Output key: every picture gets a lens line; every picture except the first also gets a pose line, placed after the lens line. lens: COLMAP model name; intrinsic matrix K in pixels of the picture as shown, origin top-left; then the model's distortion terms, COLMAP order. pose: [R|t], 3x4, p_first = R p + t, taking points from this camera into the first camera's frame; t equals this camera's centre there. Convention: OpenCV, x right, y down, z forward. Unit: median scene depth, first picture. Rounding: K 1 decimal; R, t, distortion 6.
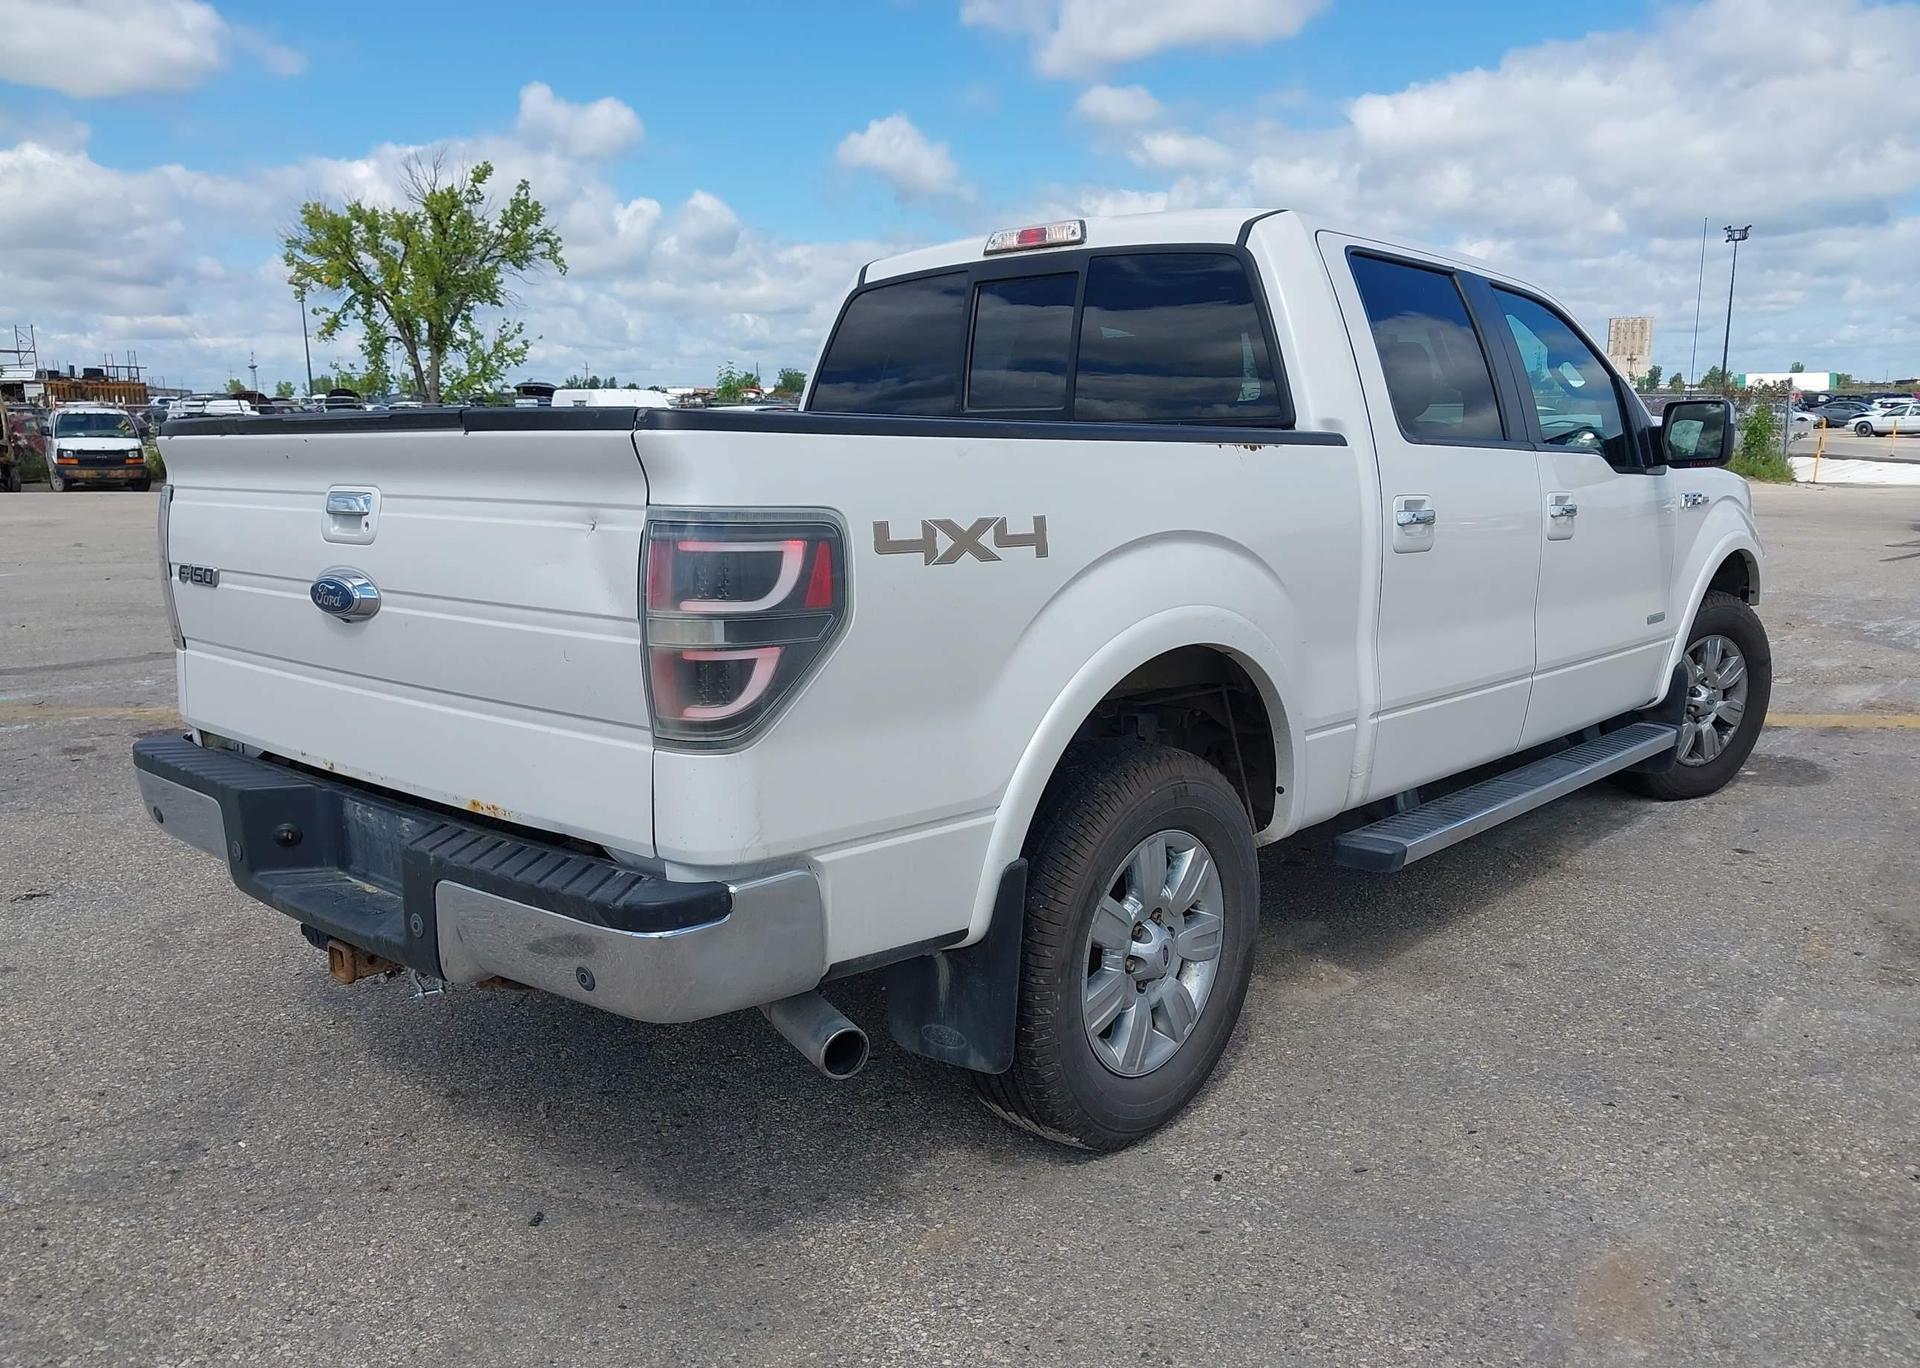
lens RADIAL K [[1549.5, 0, 955.8], [0, 1549.5, 655.0], [0, 0, 1]] dist [0.012056, -0.007100]
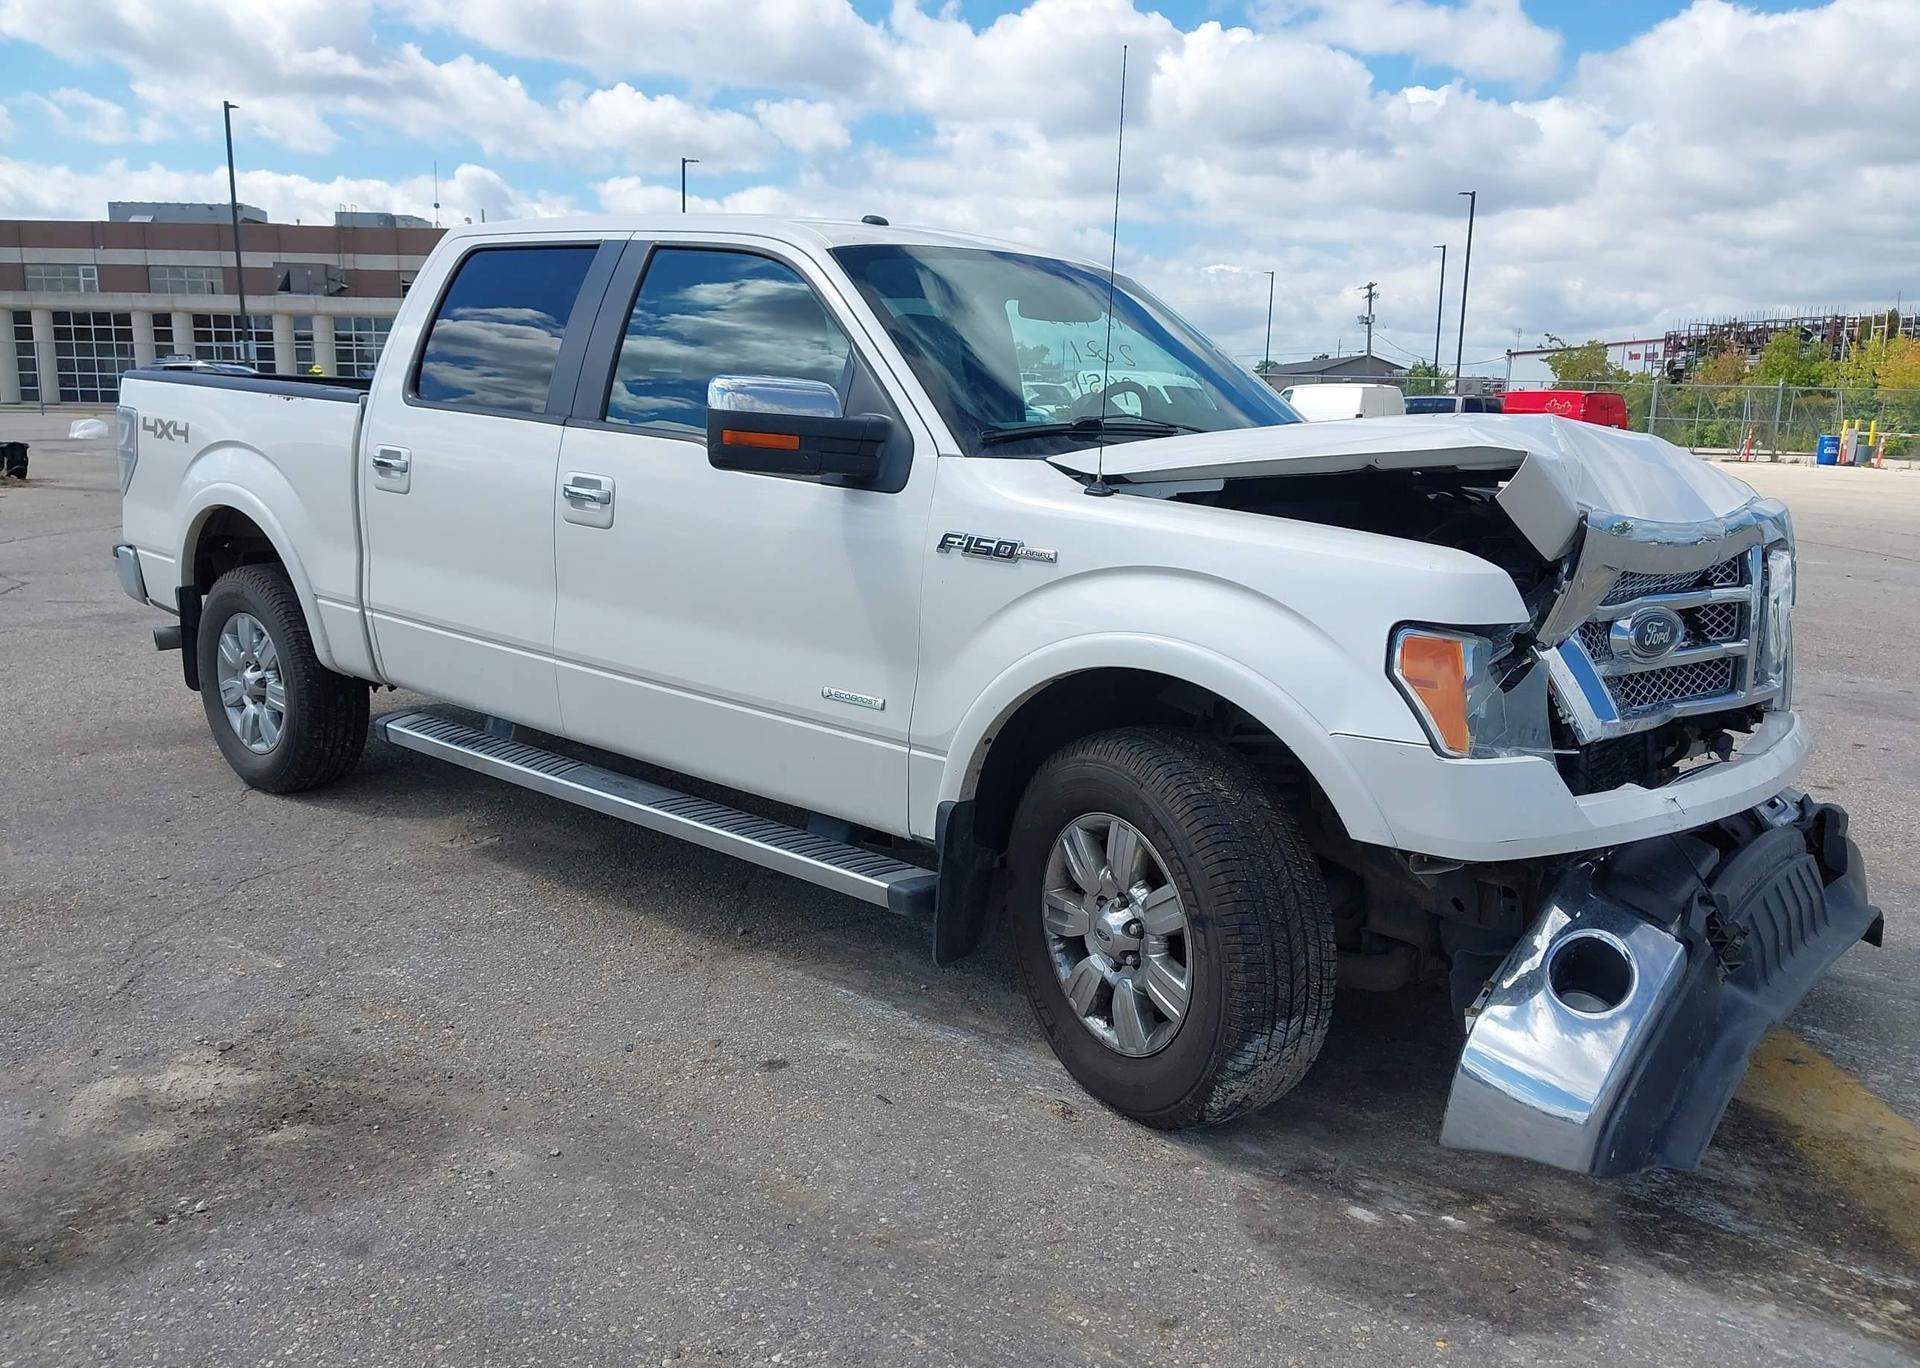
lens RADIAL K [[1554.1, 0, 952.0], [0, 1554.1, 654.8], [0, 0, 1]] dist [0.012096, -0.008342]
pose [[0.023925, 0.173500, -0.984543, 1.006270], [-0.178820, 0.969685, 0.166536, -0.147274], [0.983591, 0.172071, 0.054225, 0.899662]]
